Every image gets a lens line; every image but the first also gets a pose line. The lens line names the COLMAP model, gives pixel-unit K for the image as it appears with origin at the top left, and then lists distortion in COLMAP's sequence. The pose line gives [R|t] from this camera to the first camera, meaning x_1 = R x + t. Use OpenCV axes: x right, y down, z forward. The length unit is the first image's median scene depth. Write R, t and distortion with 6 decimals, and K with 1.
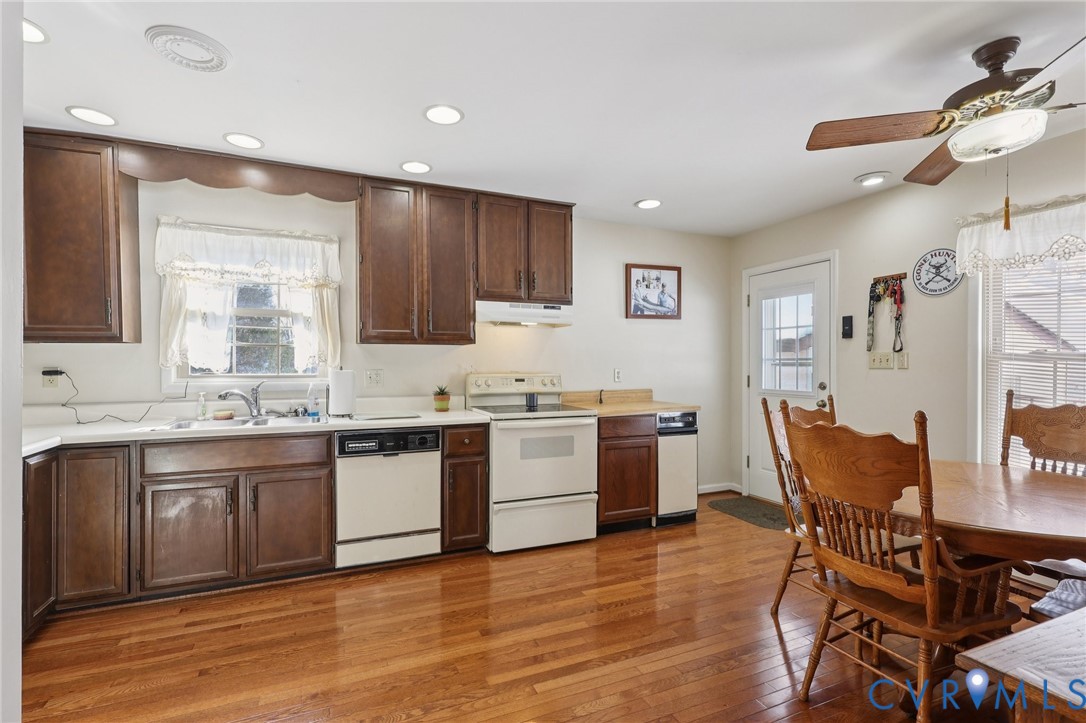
lens RADIAL K [[493.2, 0, 534.0], [0, 493.2, 367.1], [0, 0, 1]] dist [0.000225, 0.001013]
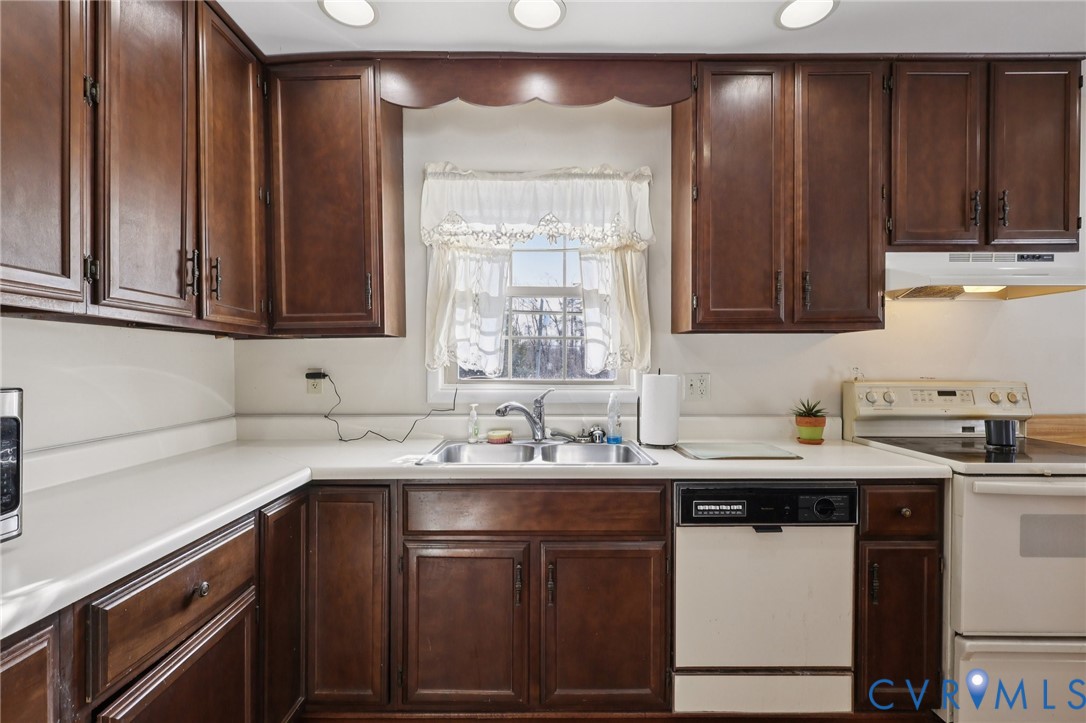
lens RADIAL K [[493.2, 0, 546.0], [0, 493.2, 367.1], [0, 0, 1]] dist [0.000225, 0.001013]
pose [[0.920197, 0.003008, -0.391443, -0.285970], [-0.002700, 0.999995, 0.001337, -0.003685], [0.391445, -0.000174, 0.920201, 0.368189]]
